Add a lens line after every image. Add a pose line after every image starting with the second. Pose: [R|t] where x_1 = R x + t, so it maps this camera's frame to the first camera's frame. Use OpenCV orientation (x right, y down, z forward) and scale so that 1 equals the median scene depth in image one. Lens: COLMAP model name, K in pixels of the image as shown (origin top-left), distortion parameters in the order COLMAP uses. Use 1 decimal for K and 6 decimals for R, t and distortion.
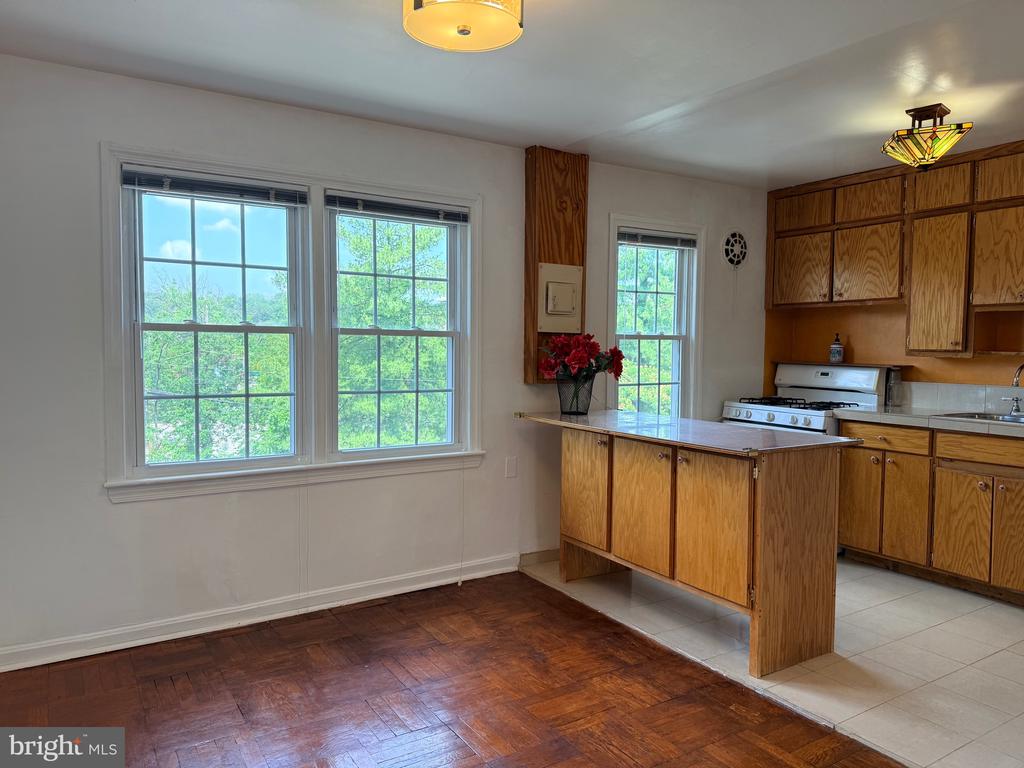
lens RADIAL K [[729.7, 0, 513.2], [0, 729.7, 379.8], [0, 0, 1]] dist [0.095754, -0.134060]
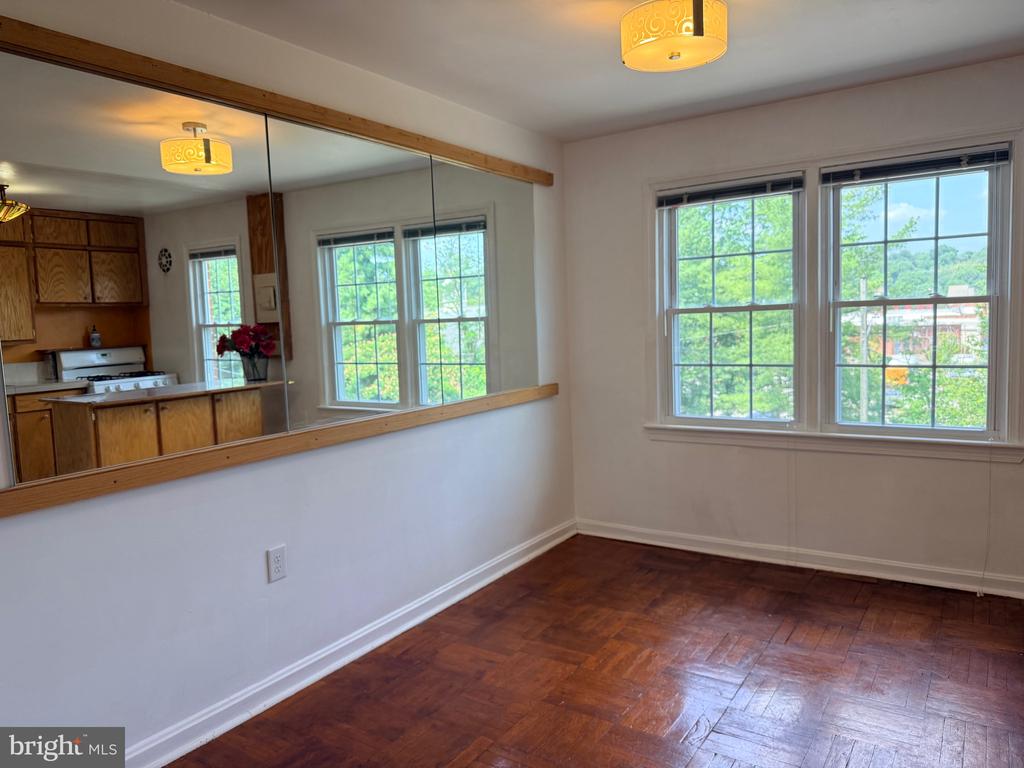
lens RADIAL K [[729.7, 0, 513.2], [0, 729.7, 379.8], [0, 0, 1]] dist [0.095754, -0.134060]
pose [[0.397554, 0.044747, -0.916487, 0.483041], [-0.003339, 0.998874, 0.047322, -0.009005], [0.917573, -0.015753, 0.397256, 0.166978]]
